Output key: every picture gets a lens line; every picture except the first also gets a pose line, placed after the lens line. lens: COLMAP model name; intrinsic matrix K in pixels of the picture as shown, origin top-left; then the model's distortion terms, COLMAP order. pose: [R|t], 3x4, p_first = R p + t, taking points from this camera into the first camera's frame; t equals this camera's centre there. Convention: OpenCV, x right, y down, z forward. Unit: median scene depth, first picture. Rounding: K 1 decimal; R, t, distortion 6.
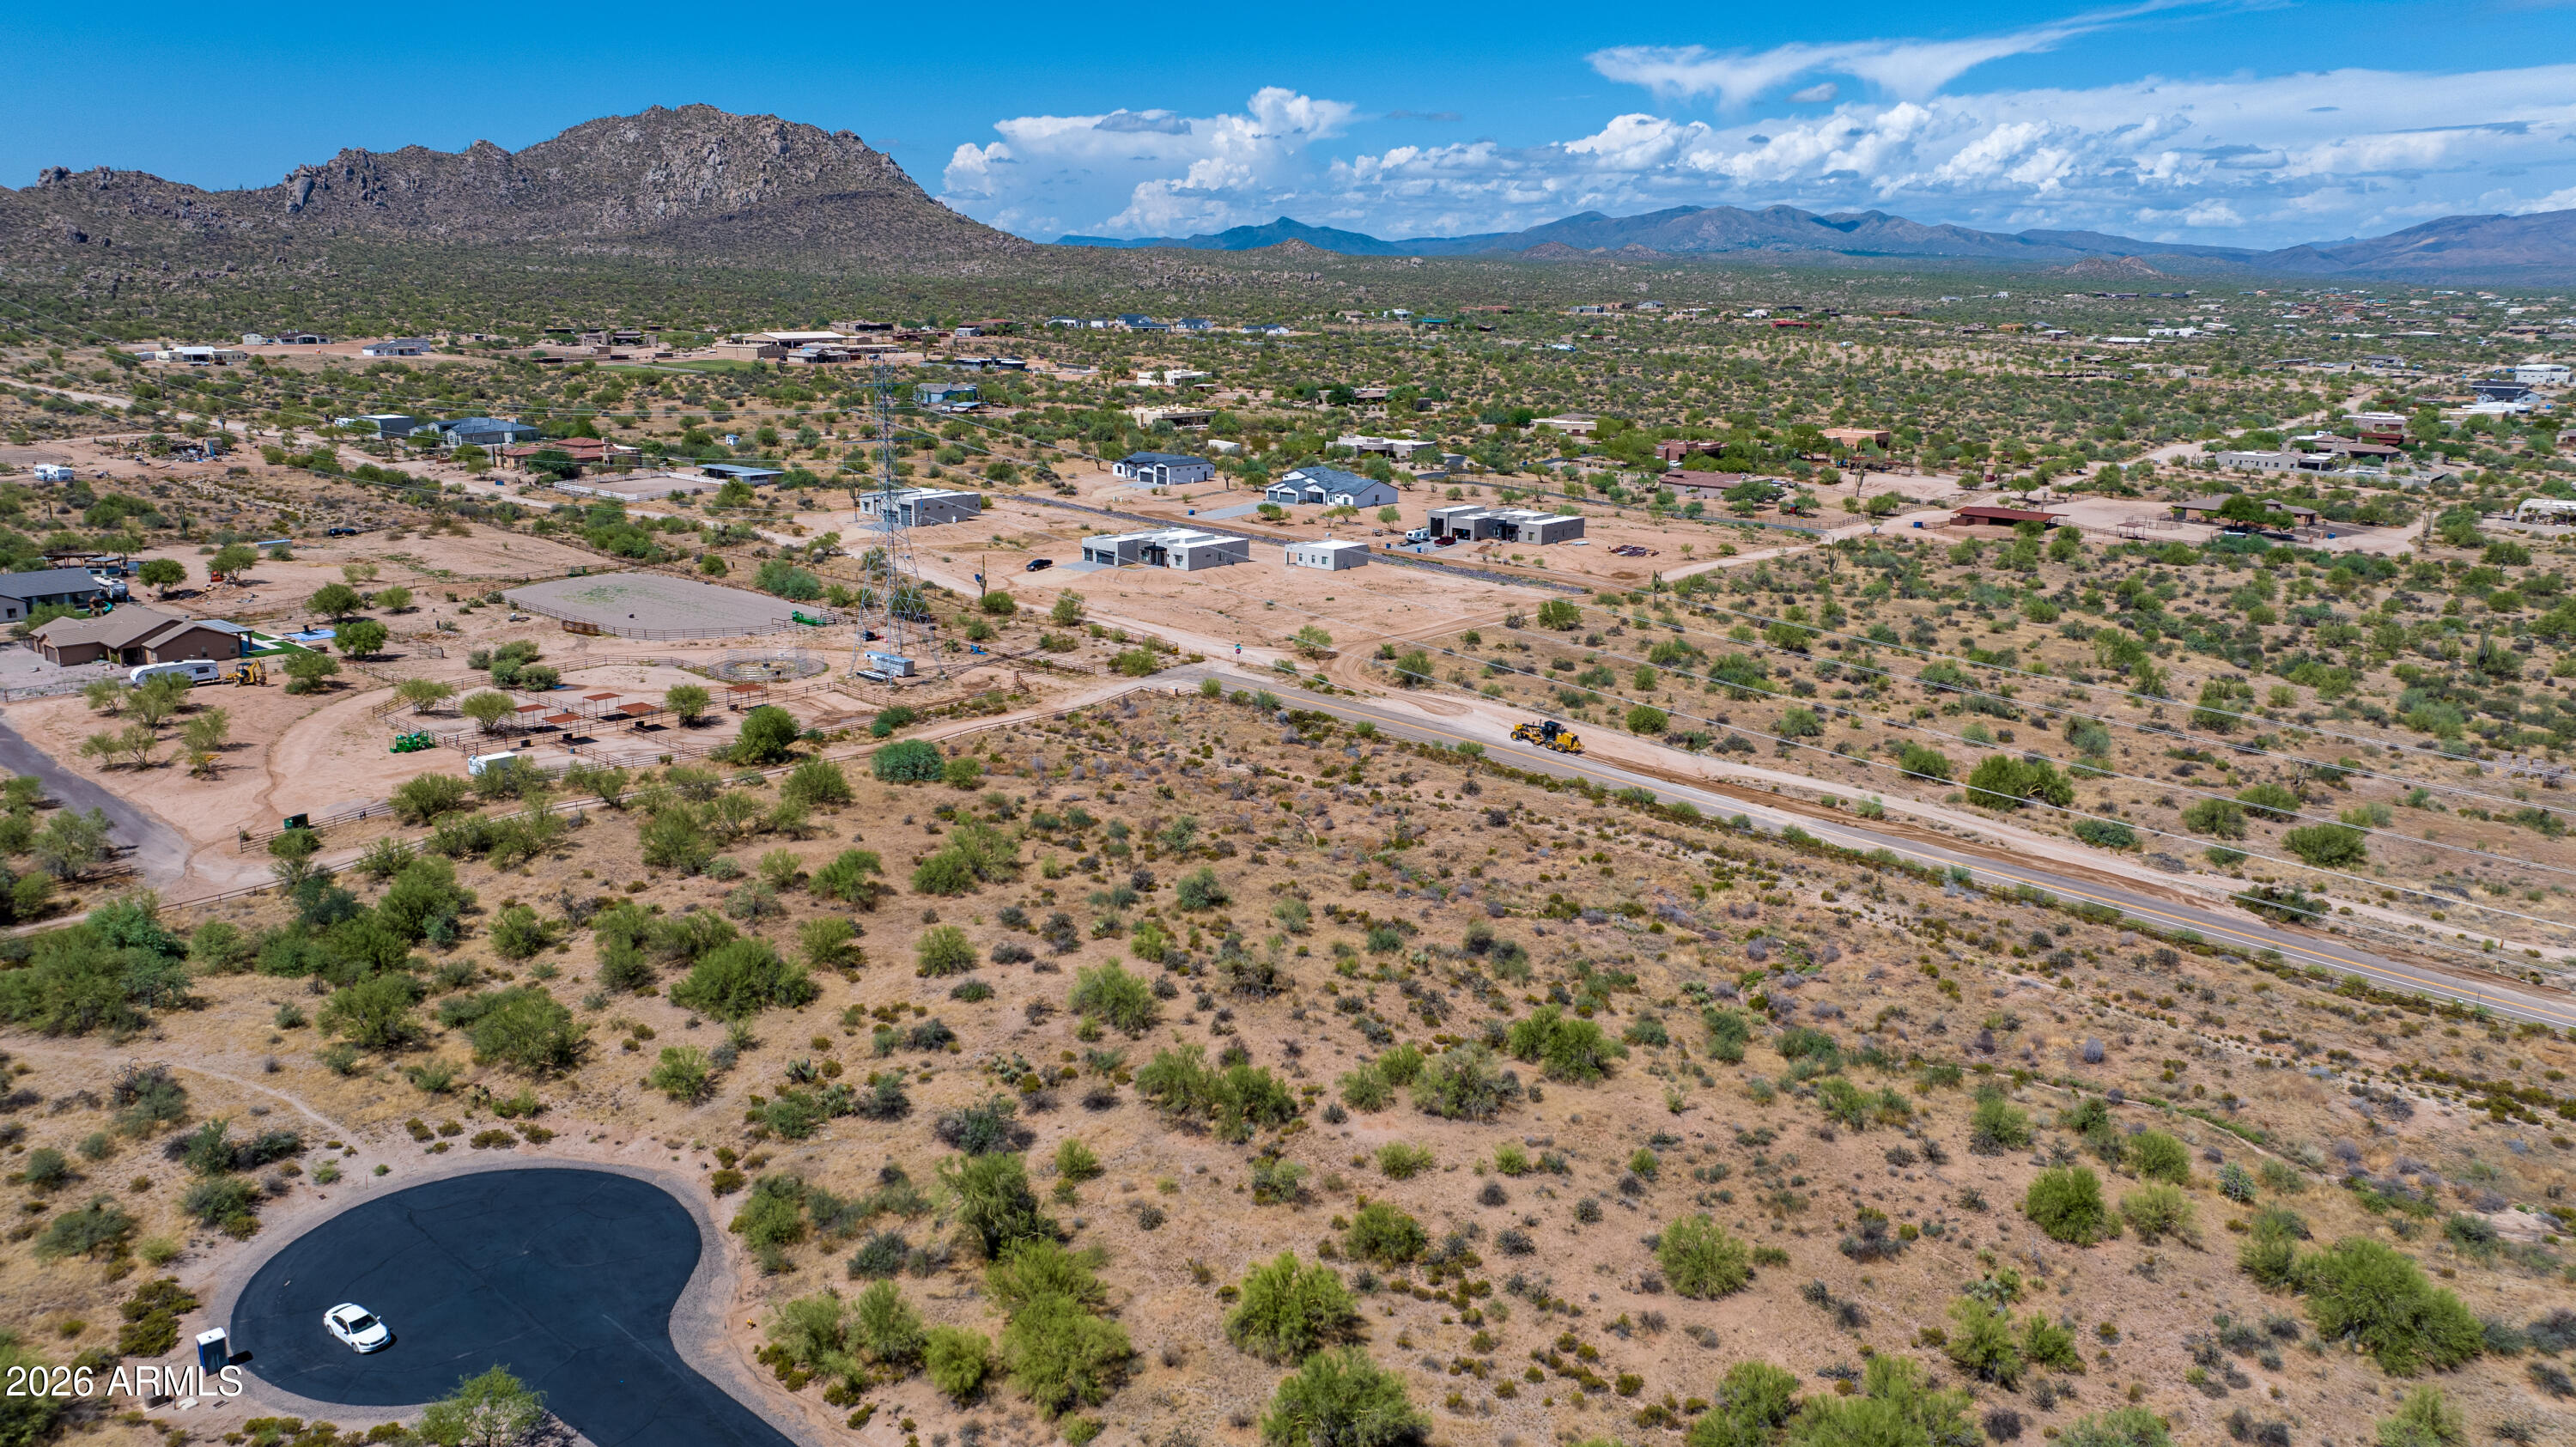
lens RADIAL K [[1813.7, 0, 1302.7], [0, 1813.7, 722.3], [0, 0, 1]] dist [-0.028874, 0.025376]
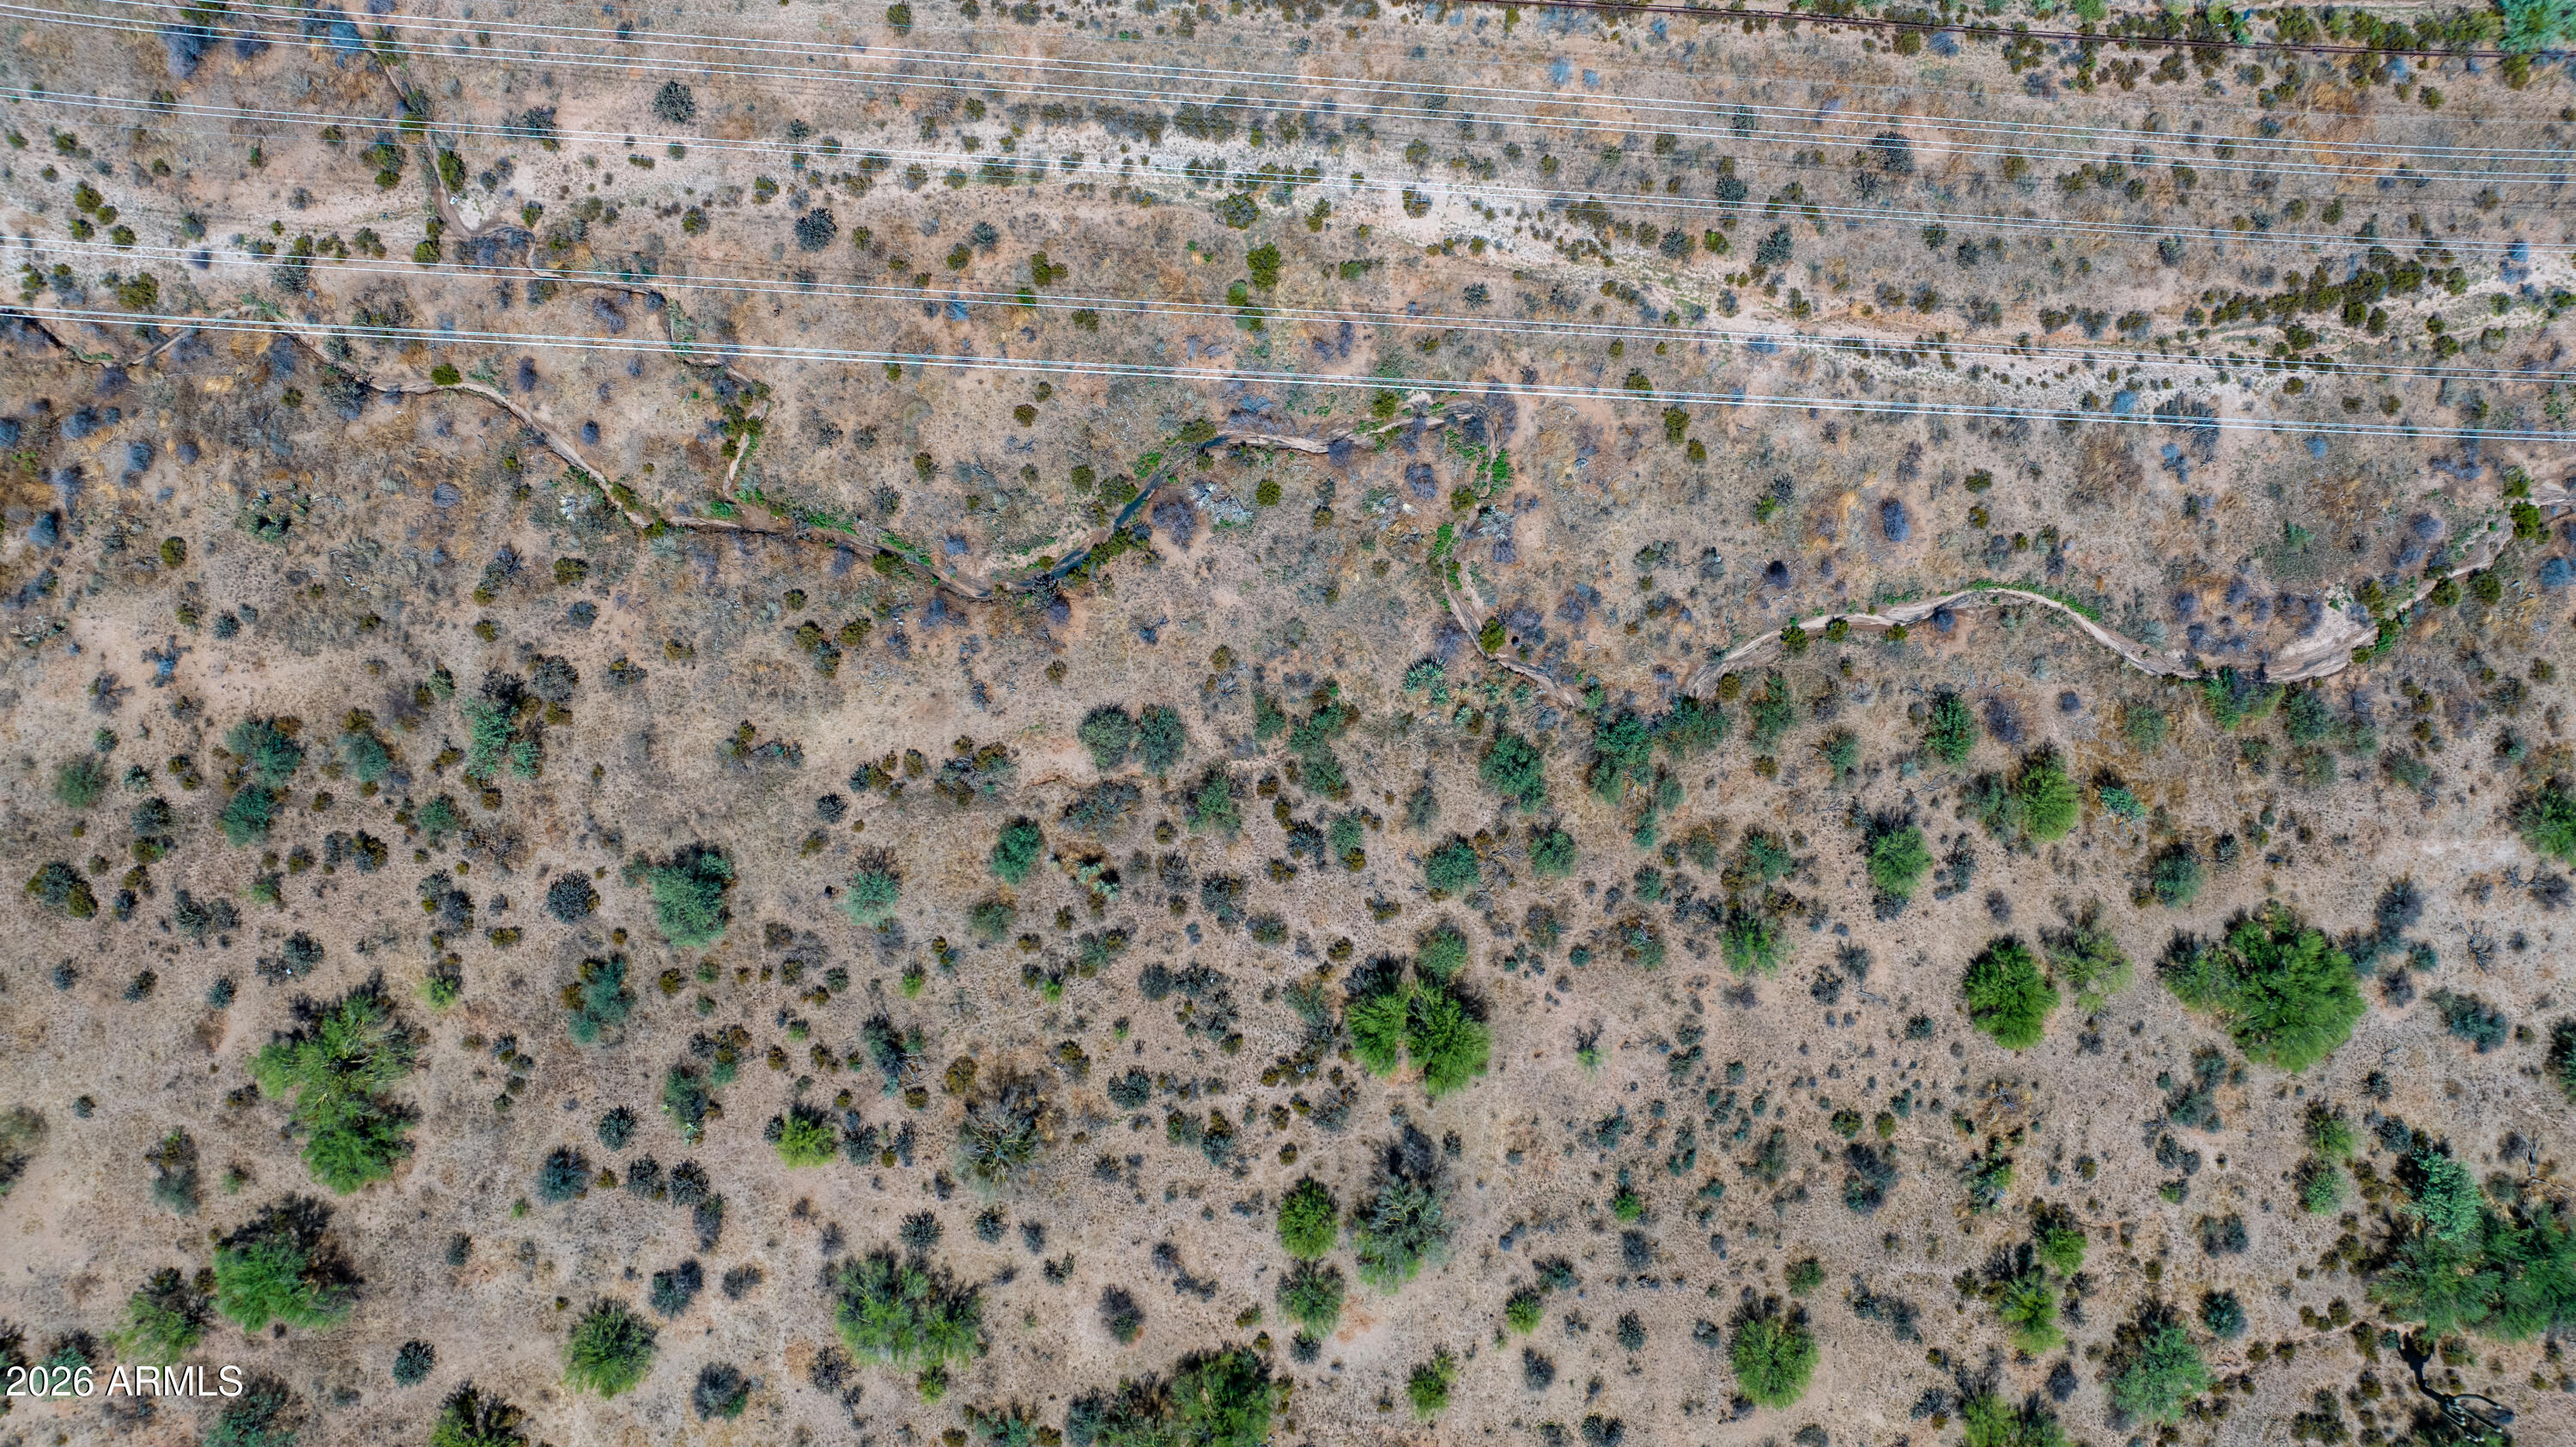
lens RADIAL K [[1813.7, 0, 1255.0], [0, 1813.7, 762.3], [0, 0, 1]] dist [-0.028874, 0.025376]
pose [[0.781640, -0.623347, 0.021841, 0.131845], [0.127860, 0.194405, 0.972553, -0.583088], [-0.610484, -0.757393, 0.231656, 0.878098]]
